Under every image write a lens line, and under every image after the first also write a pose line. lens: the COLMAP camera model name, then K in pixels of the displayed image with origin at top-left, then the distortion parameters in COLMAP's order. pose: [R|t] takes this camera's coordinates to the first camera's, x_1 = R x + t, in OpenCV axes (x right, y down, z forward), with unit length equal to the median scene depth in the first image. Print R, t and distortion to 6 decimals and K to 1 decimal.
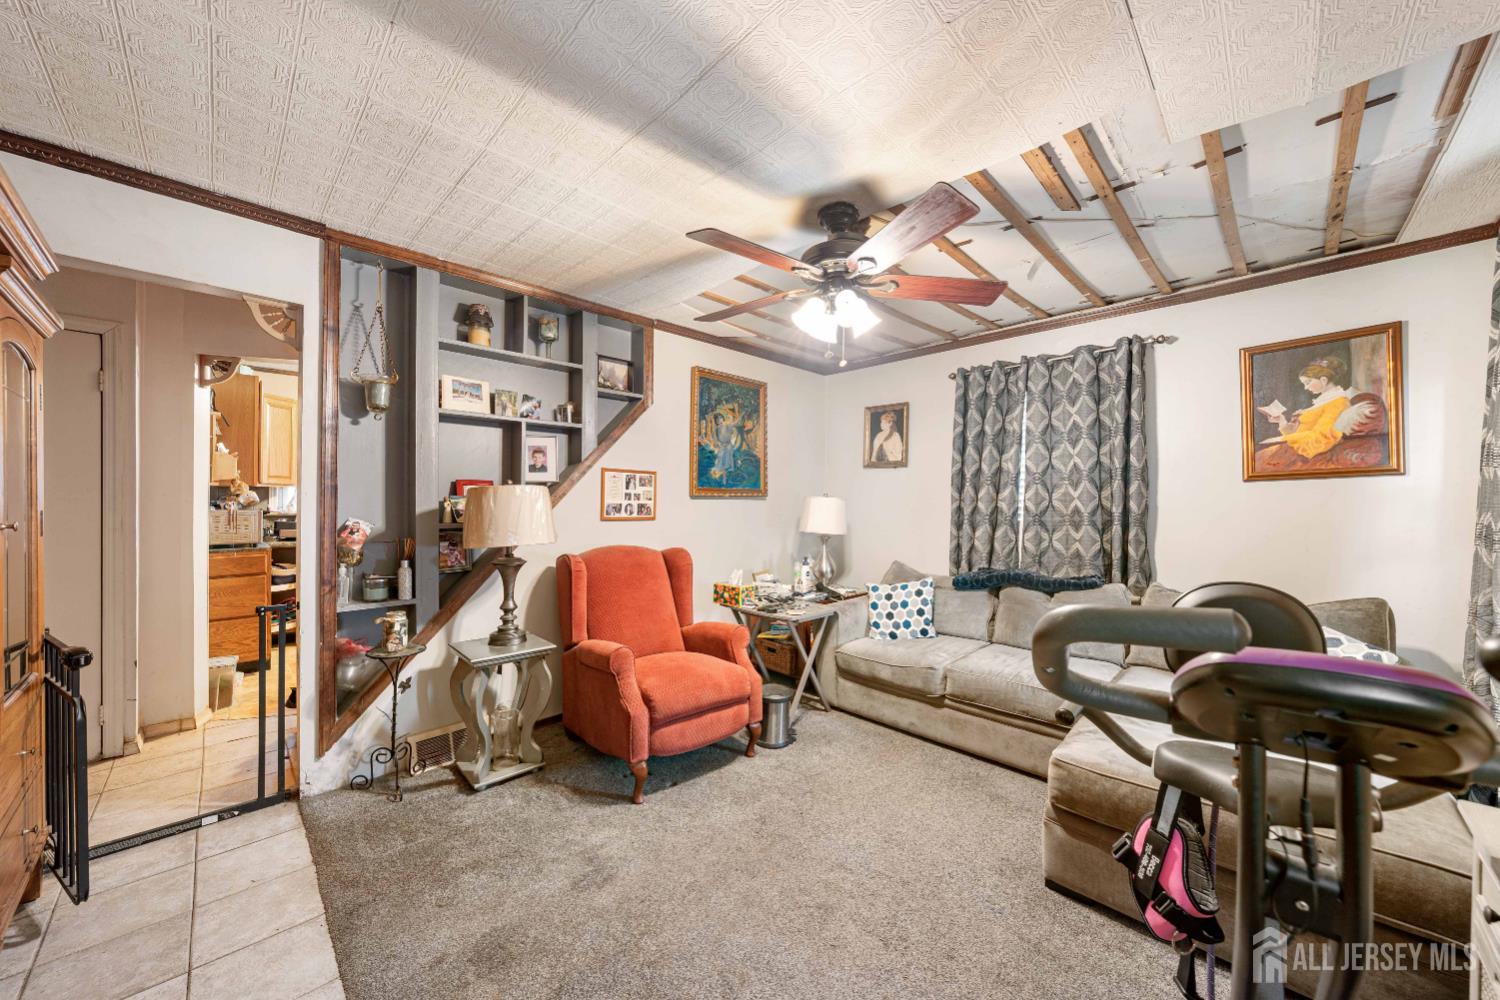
lens RADIAL K [[536.7, 0, 745.2], [0, 536.7, 501.0], [0, 0, 1]] dist [-0.000758, -0.000034]
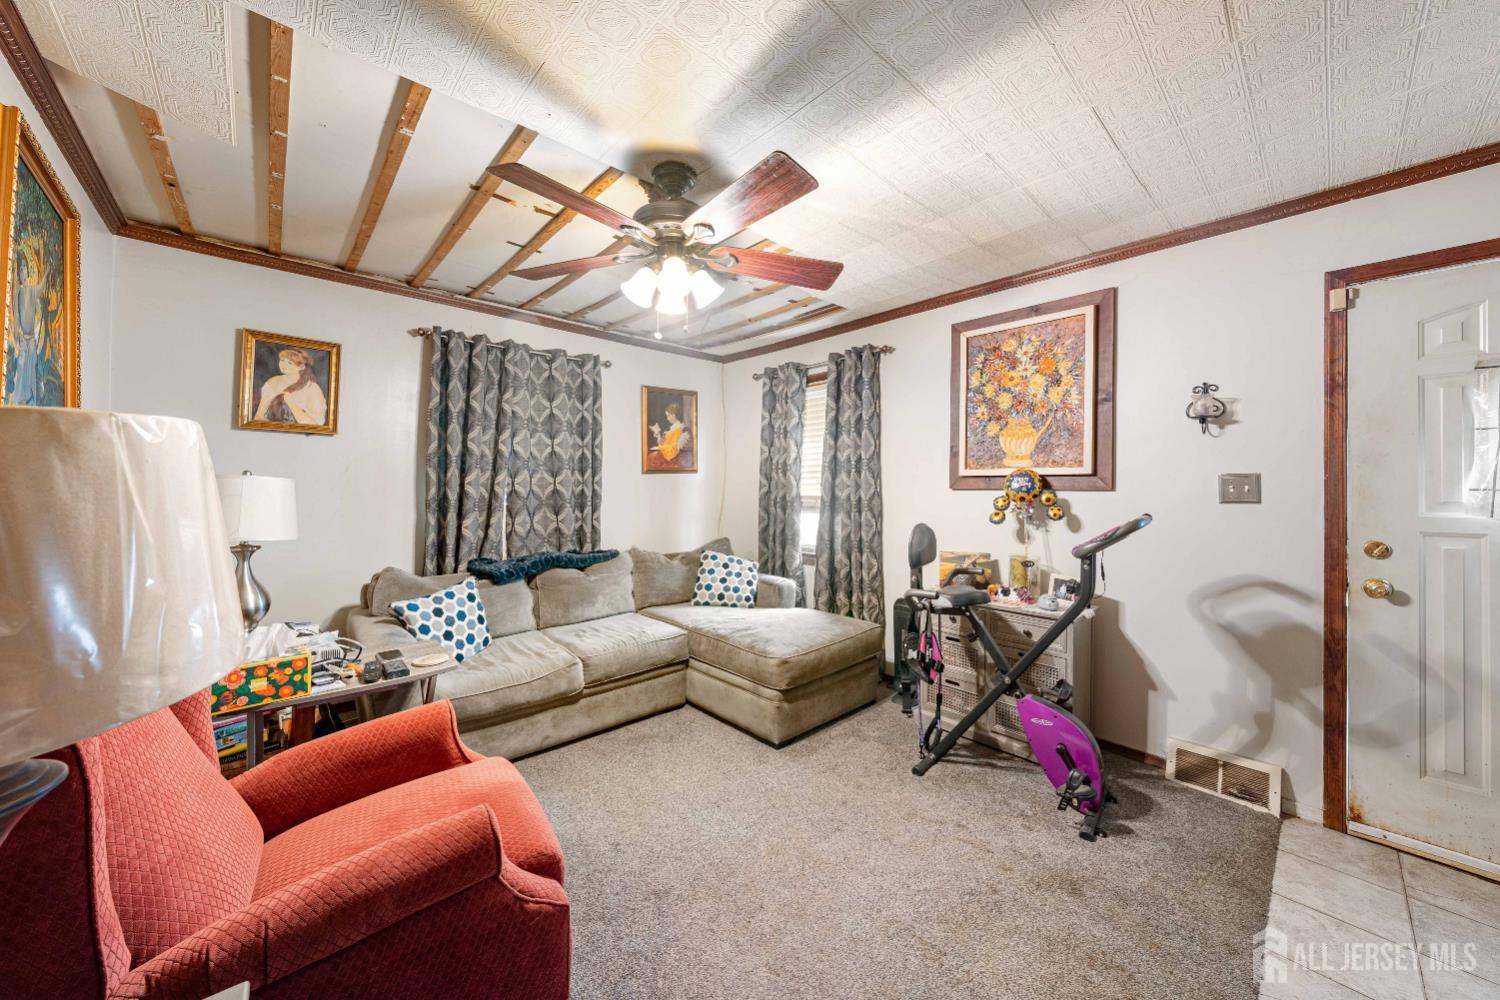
lens RADIAL K [[536.7, 0, 750.2], [0, 536.7, 492.2], [0, 0, 1]] dist [-0.000758, -0.000034]
pose [[0.032957, -0.011682, 0.999388, -0.499604], [-0.011387, 0.999862, 0.012063, -0.005313], [-0.999392, -0.011777, 0.032820, 0.565507]]
